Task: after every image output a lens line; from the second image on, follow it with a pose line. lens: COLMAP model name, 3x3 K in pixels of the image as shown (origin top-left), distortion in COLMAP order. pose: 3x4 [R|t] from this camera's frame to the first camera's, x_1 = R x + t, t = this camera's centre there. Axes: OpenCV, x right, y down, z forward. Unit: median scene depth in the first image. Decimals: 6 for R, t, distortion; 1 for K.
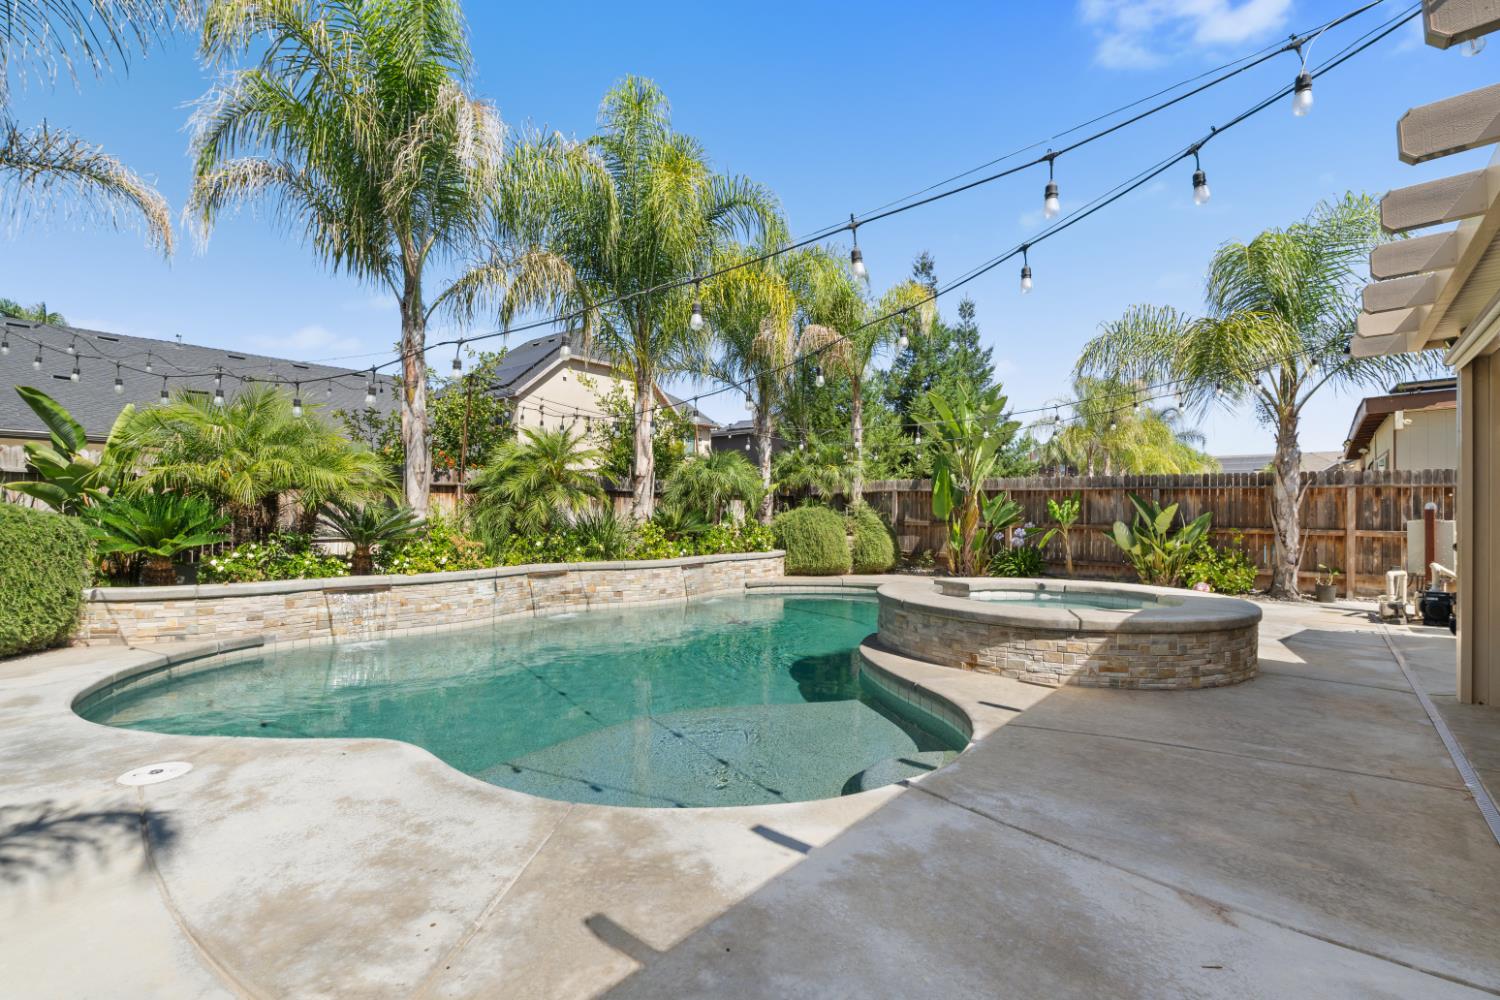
lens RADIAL K [[704.4, 0, 737.4], [0, 704.4, 508.5], [0, 0, 1]] dist [-0.007838, -0.000656]
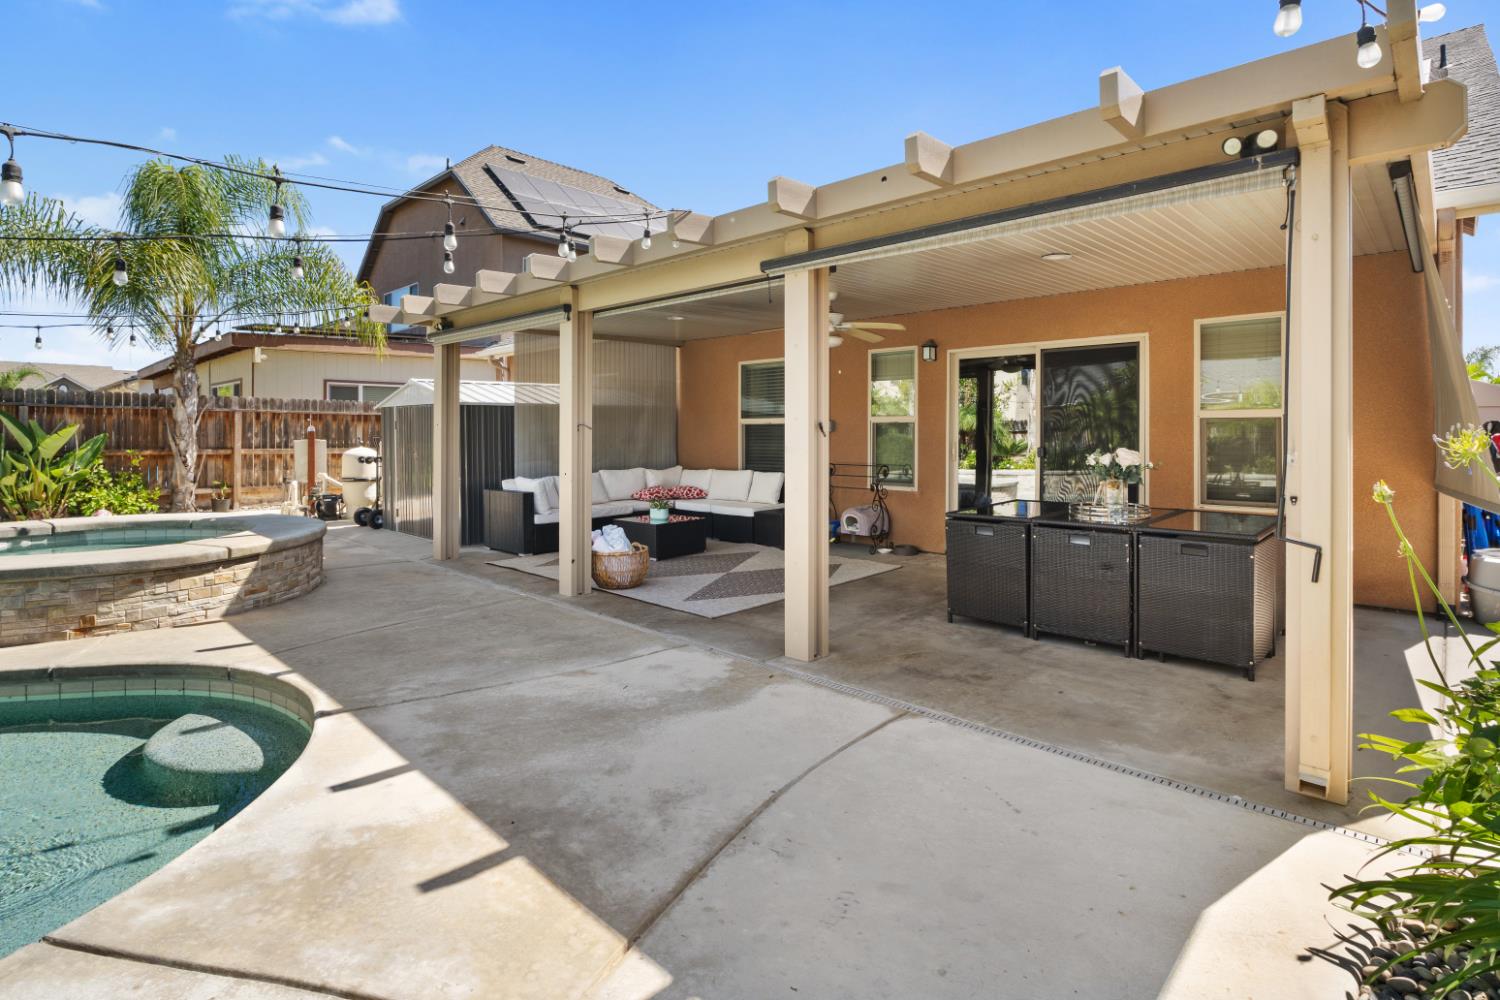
lens RADIAL K [[704.4, 0, 736.7], [0, 704.4, 494.6], [0, 0, 1]] dist [-0.007838, -0.000656]
pose [[0.087280, -0.089847, 0.992124, -0.192713], [-0.009507, 0.995804, 0.091016, -0.006798], [-0.996138, -0.017376, 0.086060, 0.091144]]
